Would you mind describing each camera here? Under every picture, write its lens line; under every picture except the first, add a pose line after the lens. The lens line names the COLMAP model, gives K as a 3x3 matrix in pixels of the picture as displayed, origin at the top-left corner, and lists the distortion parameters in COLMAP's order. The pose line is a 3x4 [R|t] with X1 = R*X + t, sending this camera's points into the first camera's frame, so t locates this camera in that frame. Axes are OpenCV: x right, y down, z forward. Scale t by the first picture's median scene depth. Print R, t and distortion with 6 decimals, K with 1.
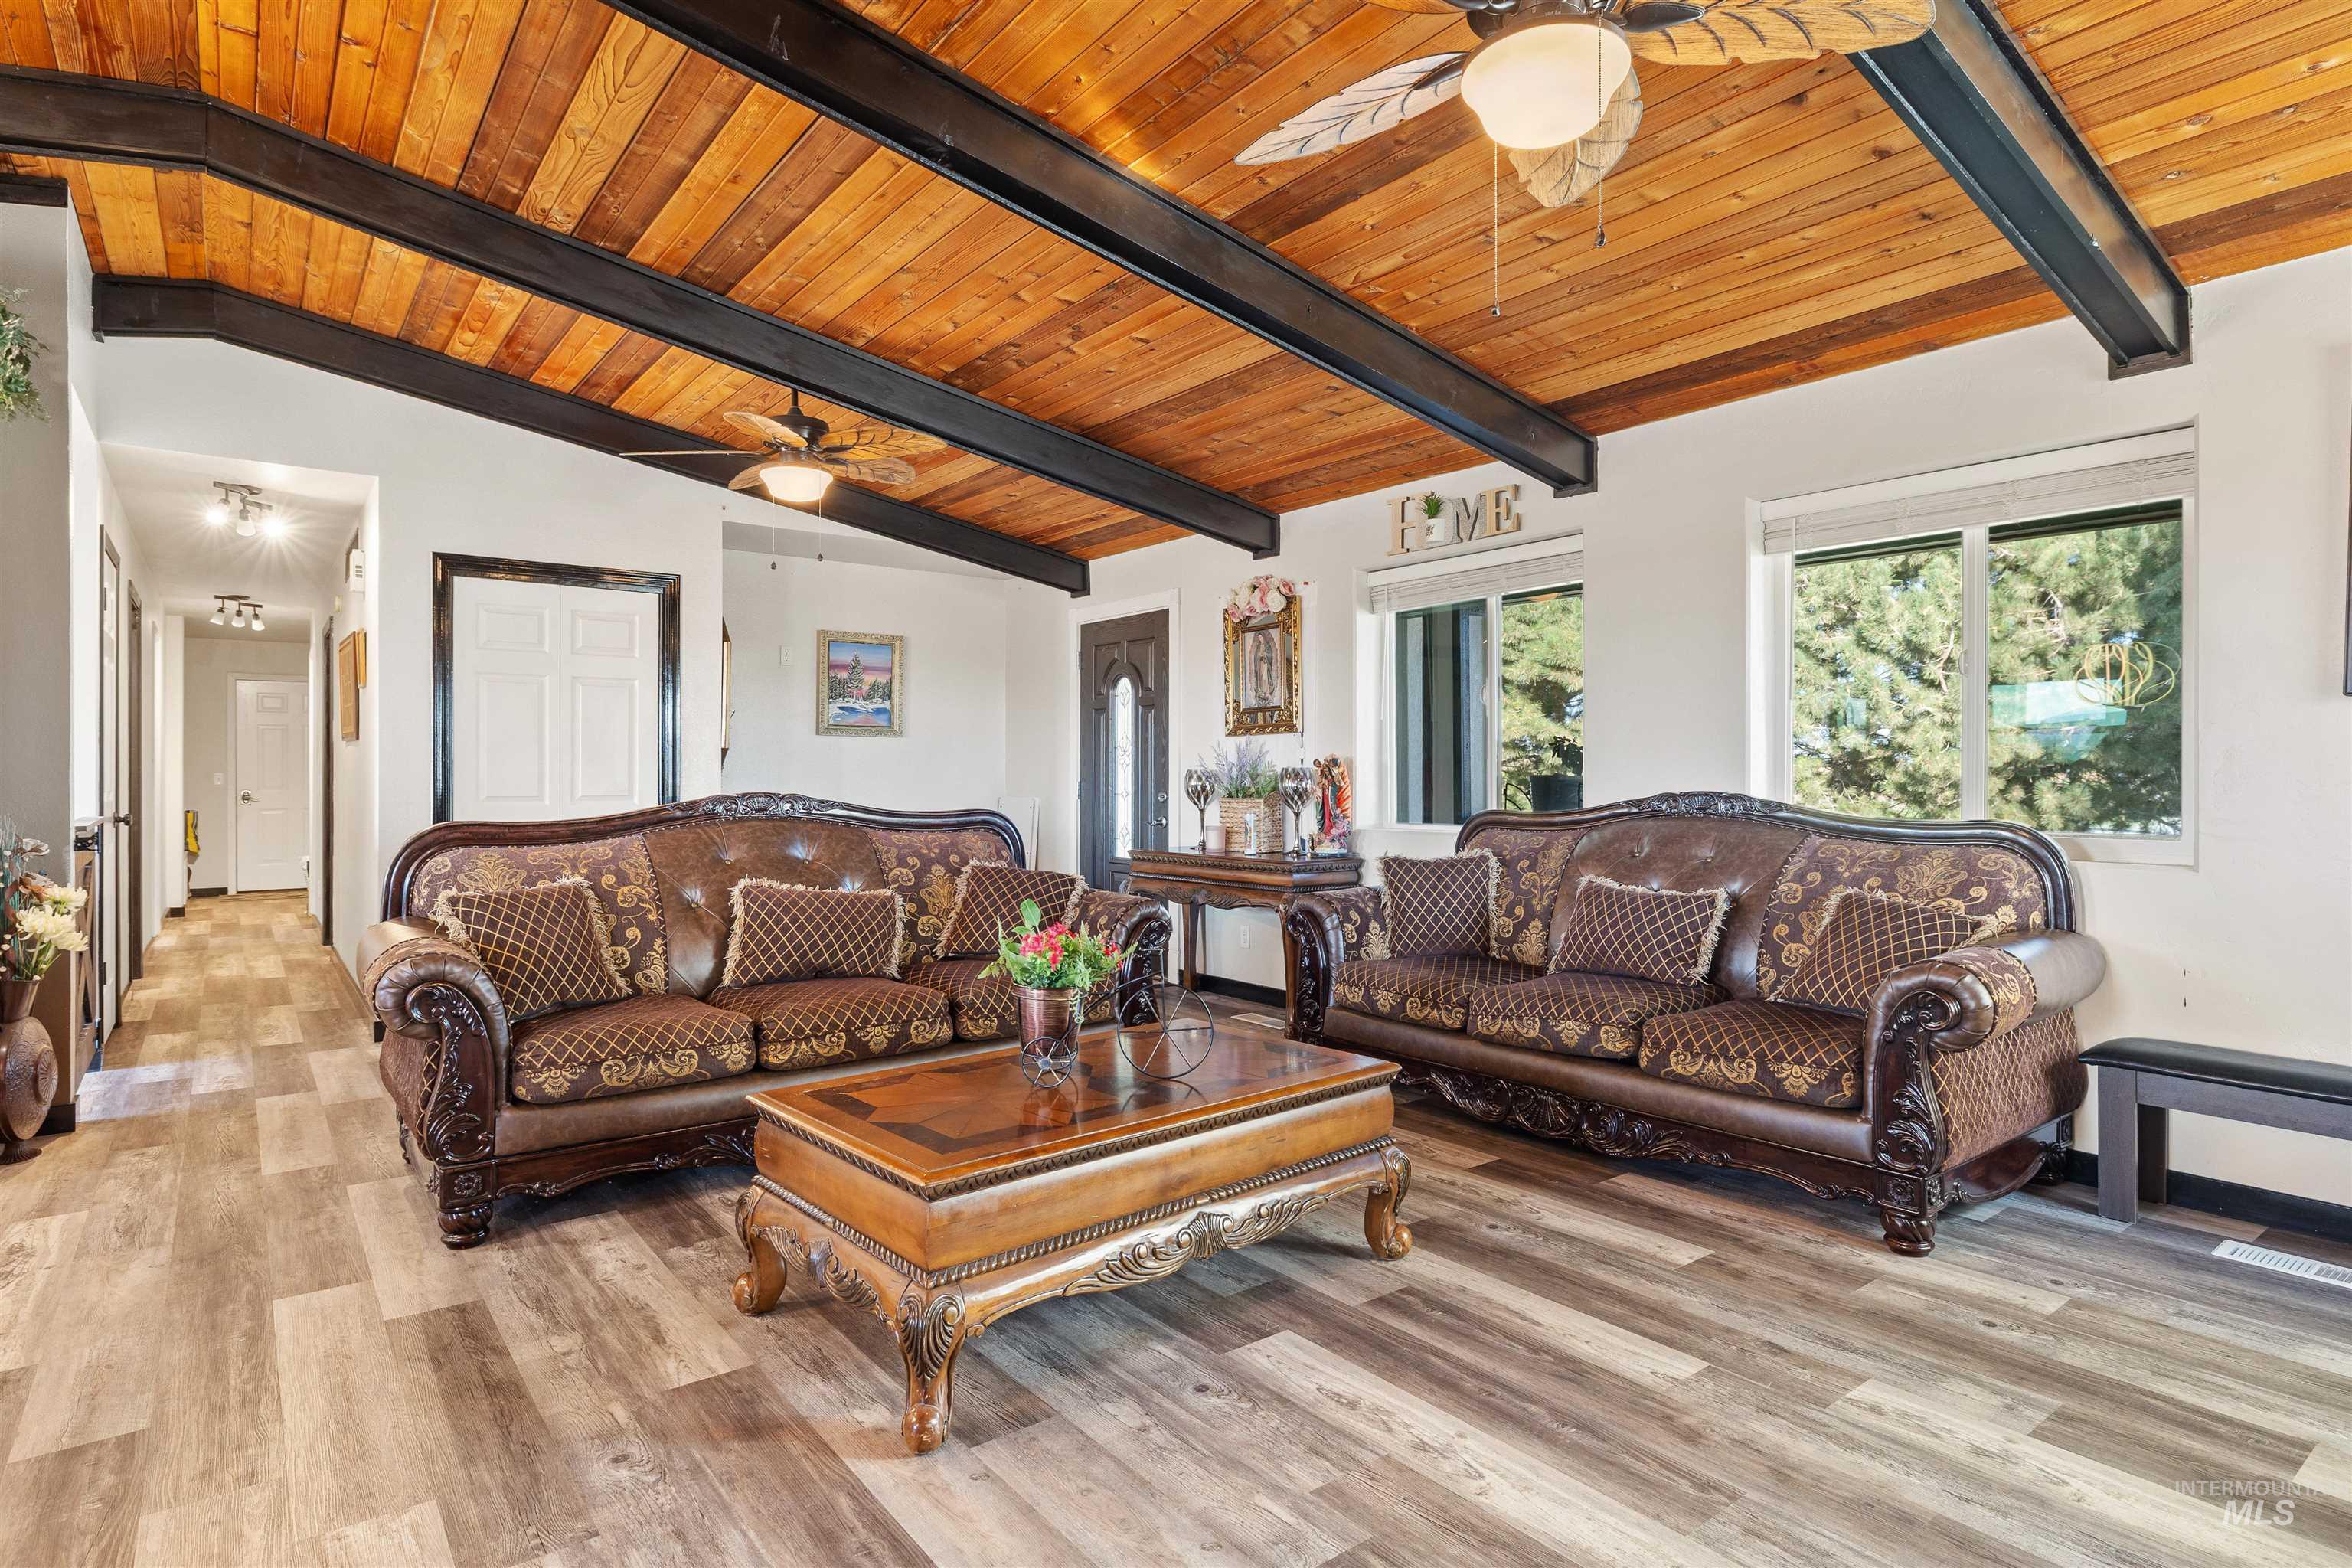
lens RADIAL K [[1207.9, 0, 1181.5], [0, 1207.9, 777.7], [0, 0, 1]] dist [-0.004464, 0.000101]
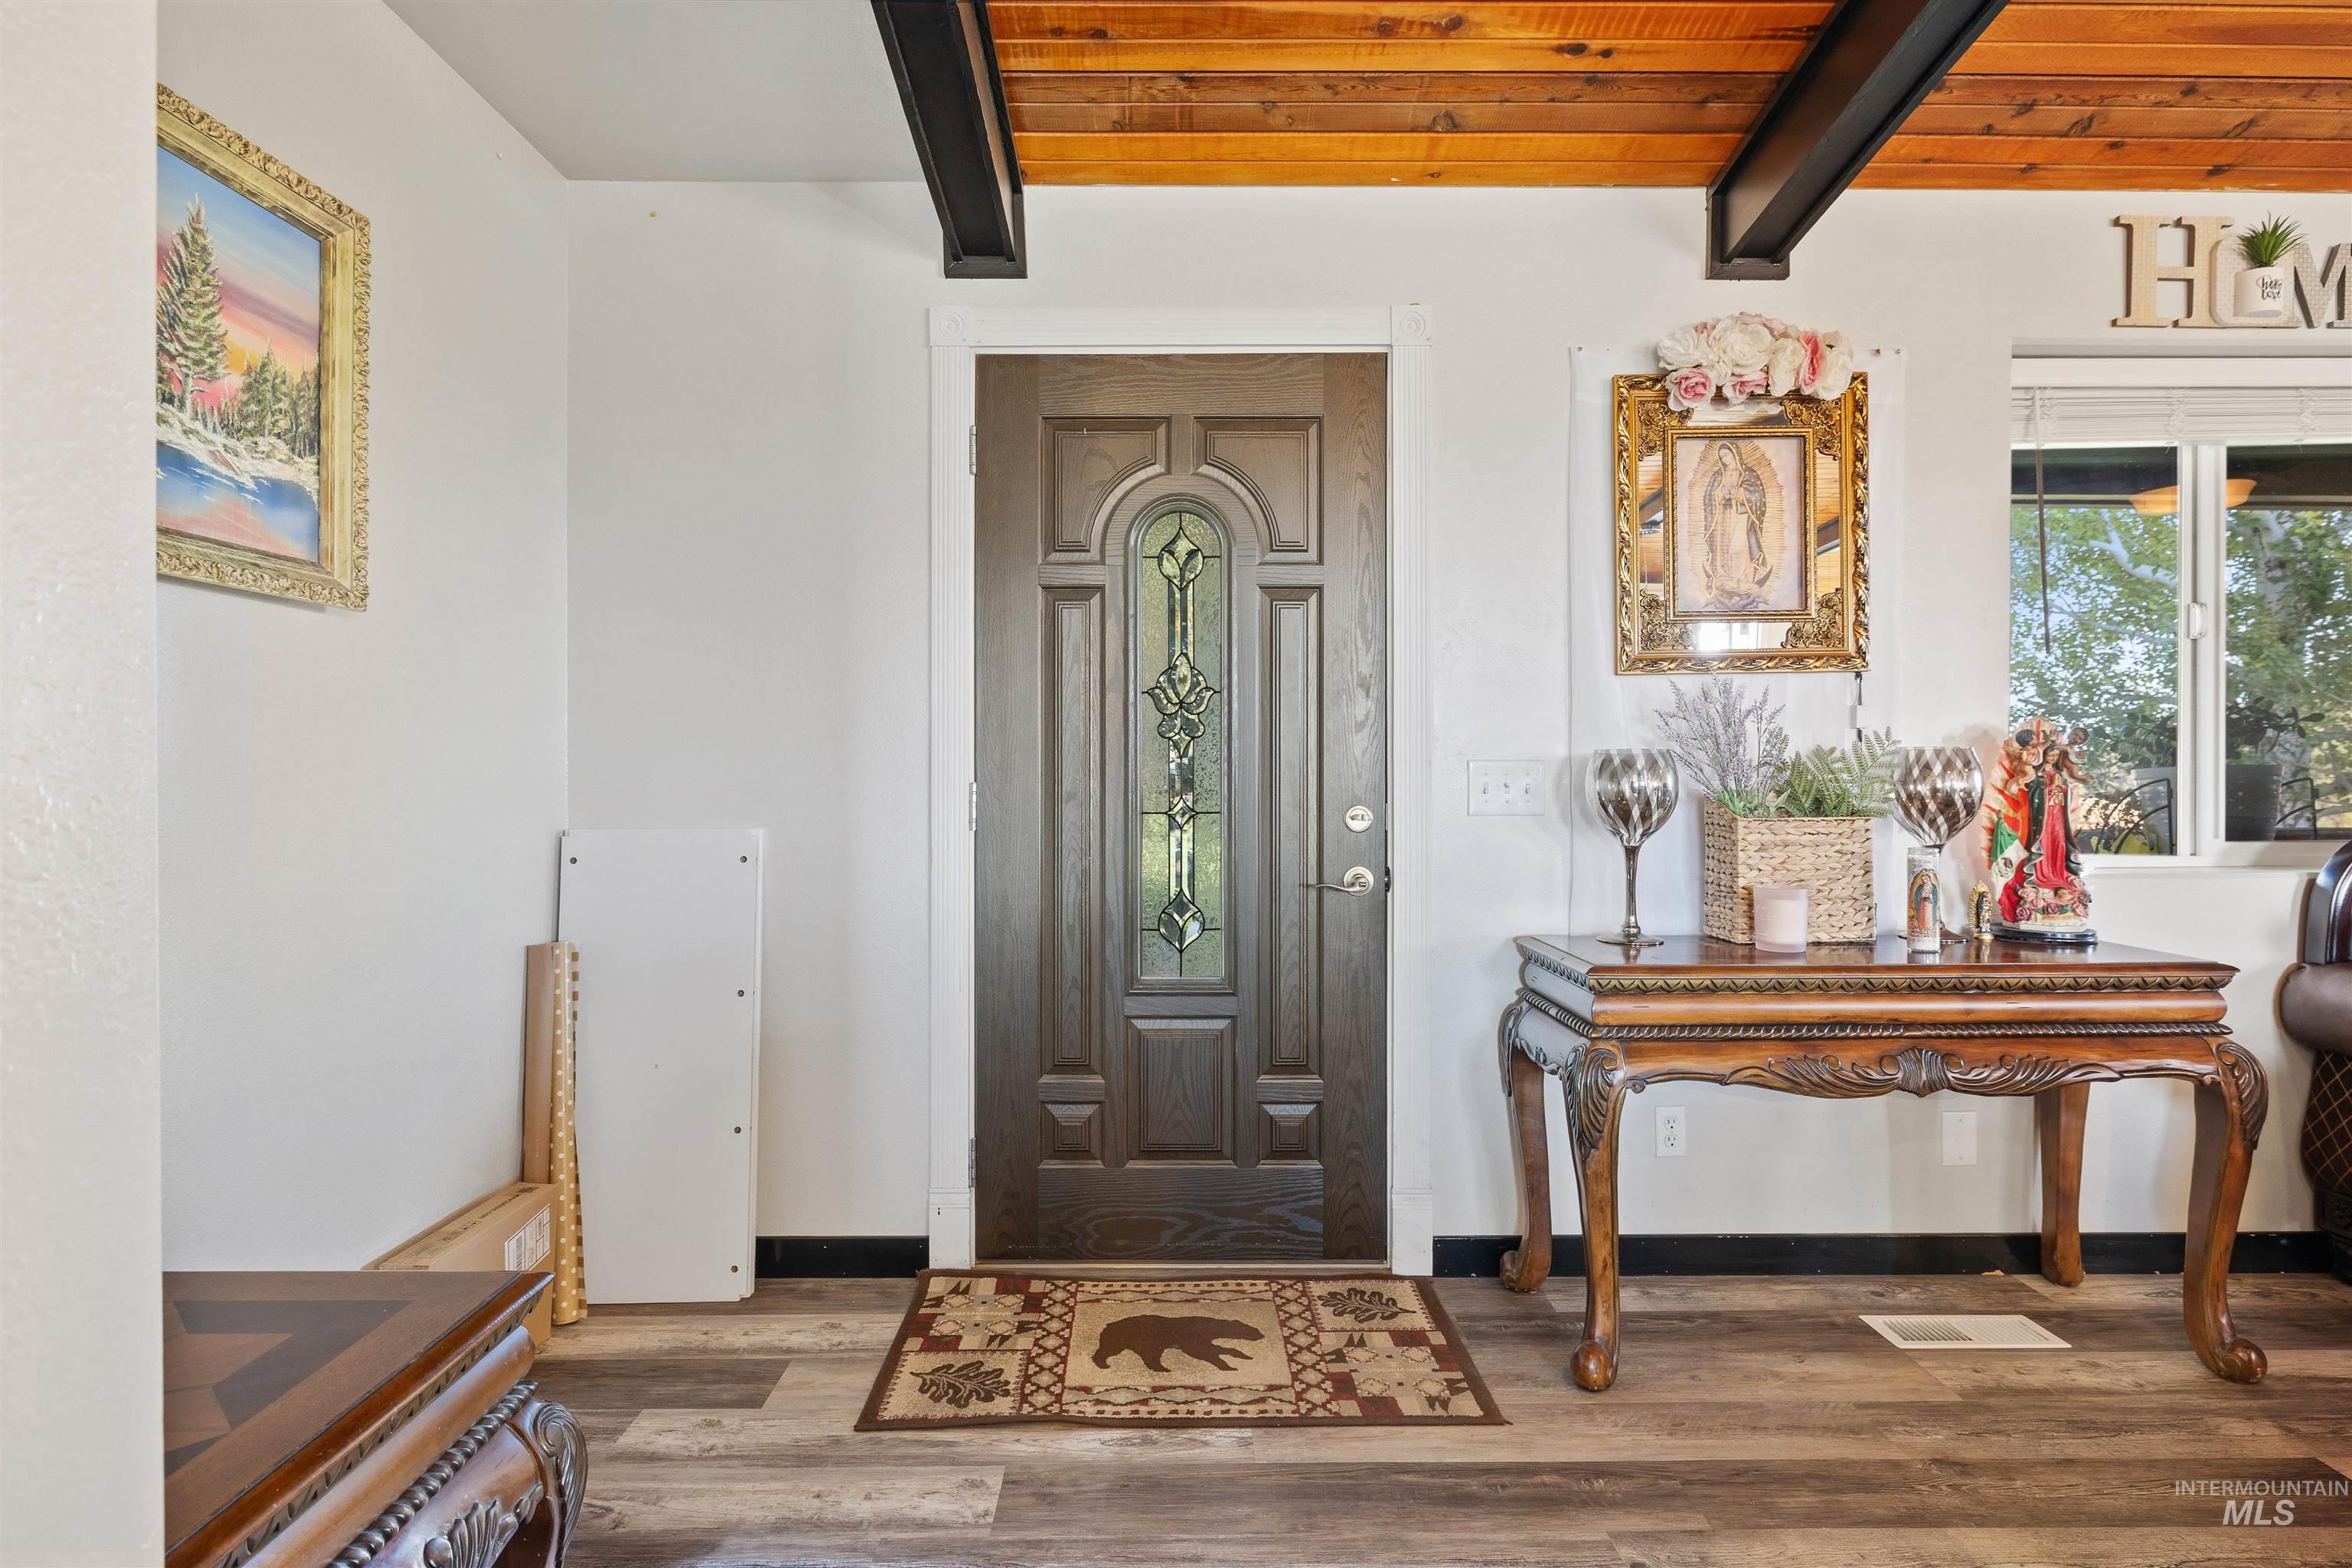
lens RADIAL K [[1207.9, 0, 1181.5], [0, 1207.9, 777.7], [0, 0, 1]] dist [-0.004464, 0.000101]
pose [[0.614703, -0.008902, 0.788708, -0.333562], [-0.001704, 0.999919, 0.012614, -0.002138], [-0.788757, -0.009098, 0.614638, 0.721730]]
